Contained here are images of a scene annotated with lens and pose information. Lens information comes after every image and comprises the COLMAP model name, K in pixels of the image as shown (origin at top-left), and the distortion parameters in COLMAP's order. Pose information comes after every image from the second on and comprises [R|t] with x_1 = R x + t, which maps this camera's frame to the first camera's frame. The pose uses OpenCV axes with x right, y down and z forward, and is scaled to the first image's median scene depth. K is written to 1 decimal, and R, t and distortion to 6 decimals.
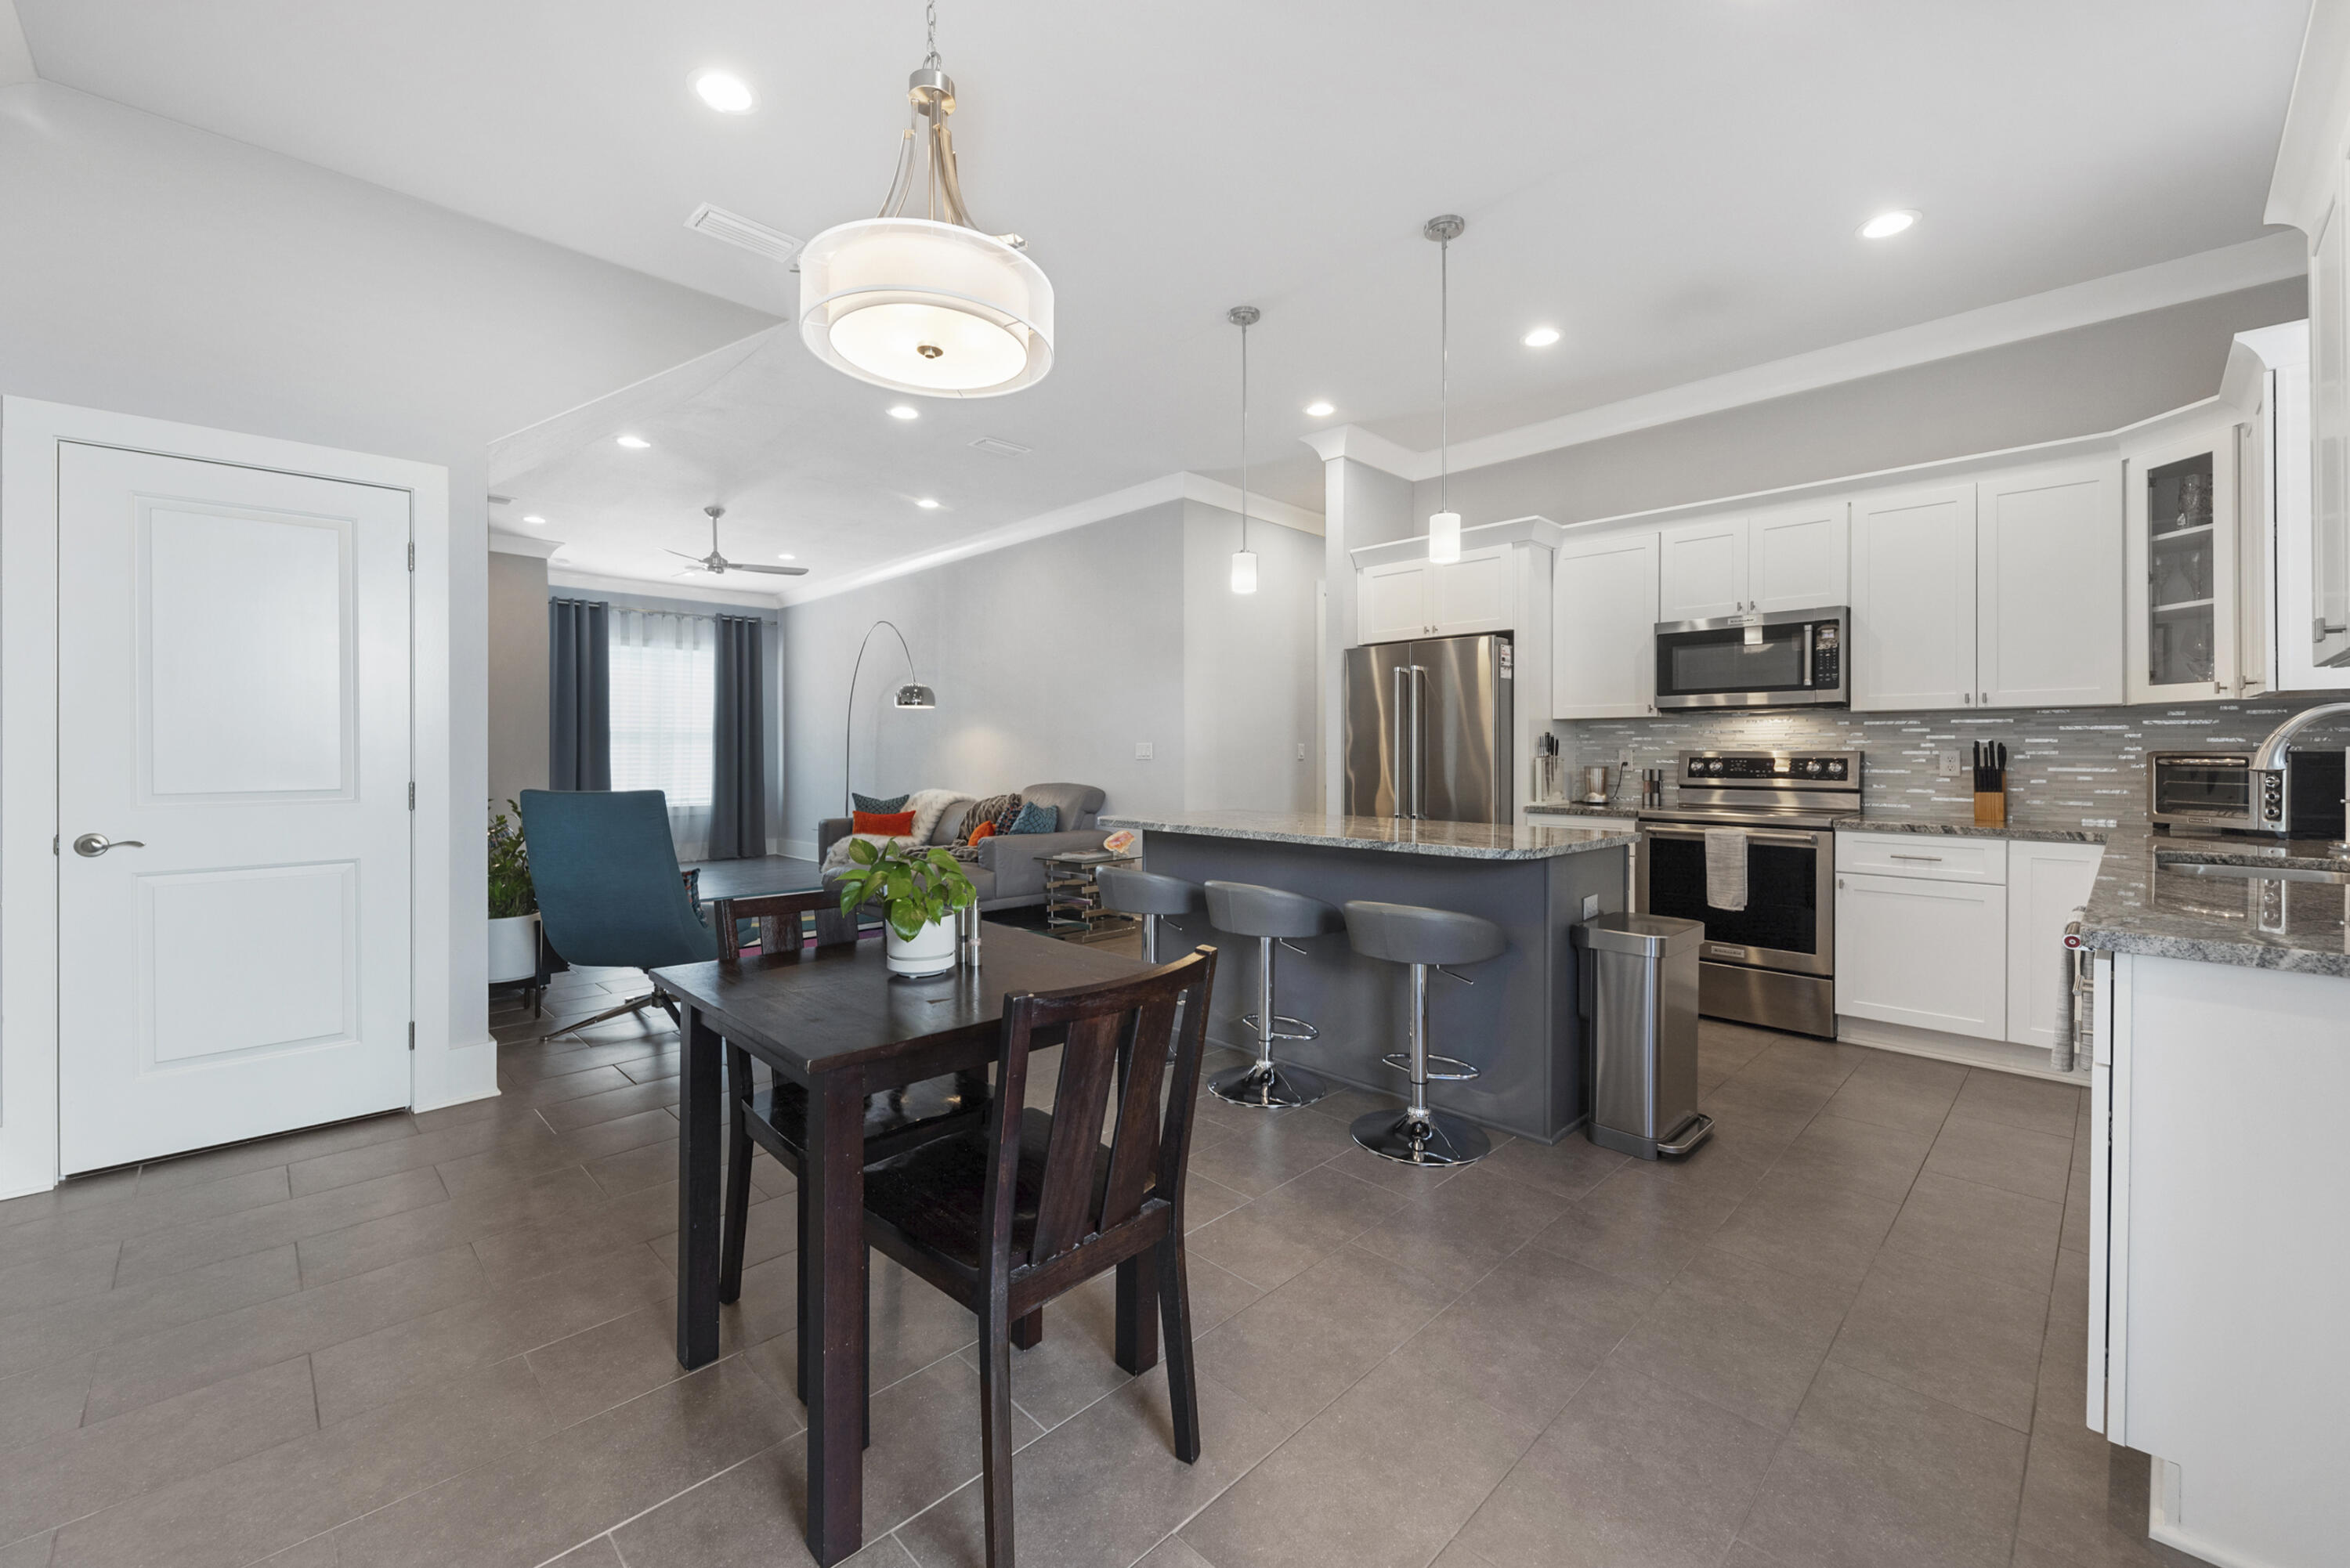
lens RADIAL K [[929.9, 0, 1174.2], [0, 929.9, 750.8], [0, 0, 1]] dist [0.002403, -0.000014]
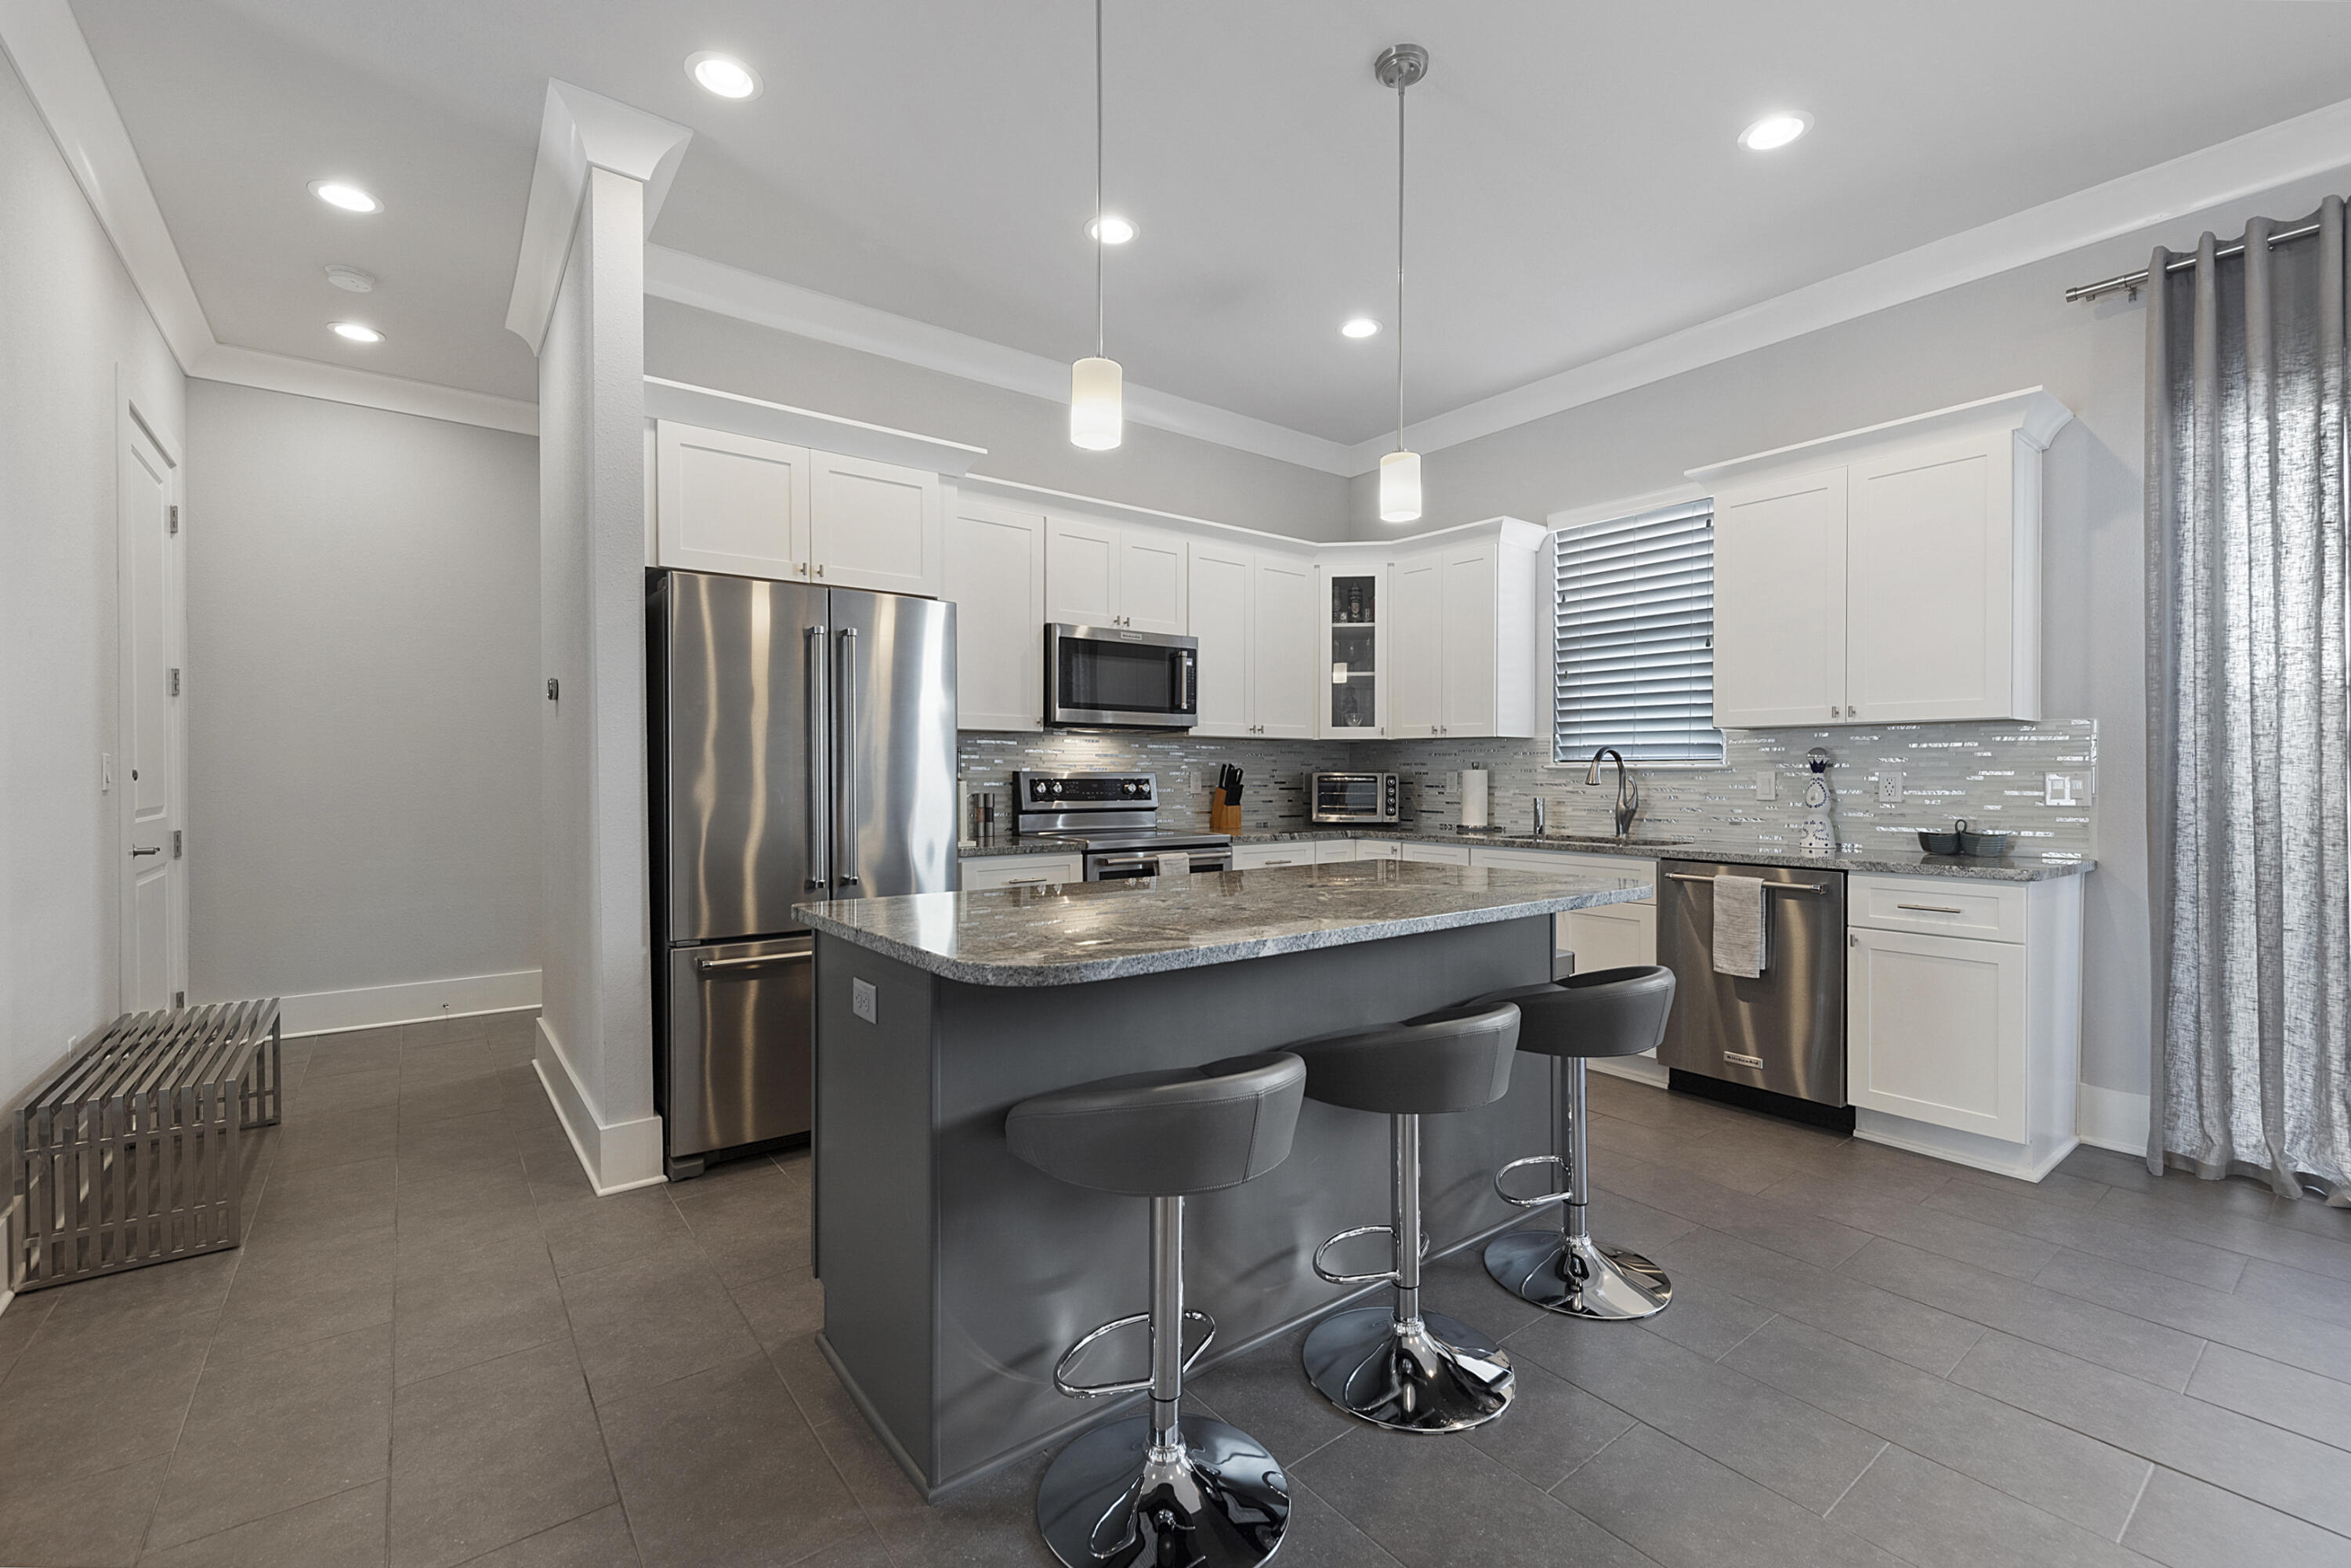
lens RADIAL K [[987.8, 0, 1133.1], [0, 987.8, 773.6], [0, 0, 1]] dist [-0.015060, -0.000041]
pose [[0.149030, -0.000058, 0.988833, -0.398922], [-0.002882, 0.999996, 0.000493, 0.001685], [-0.988829, -0.002924, 0.149029, 0.849144]]
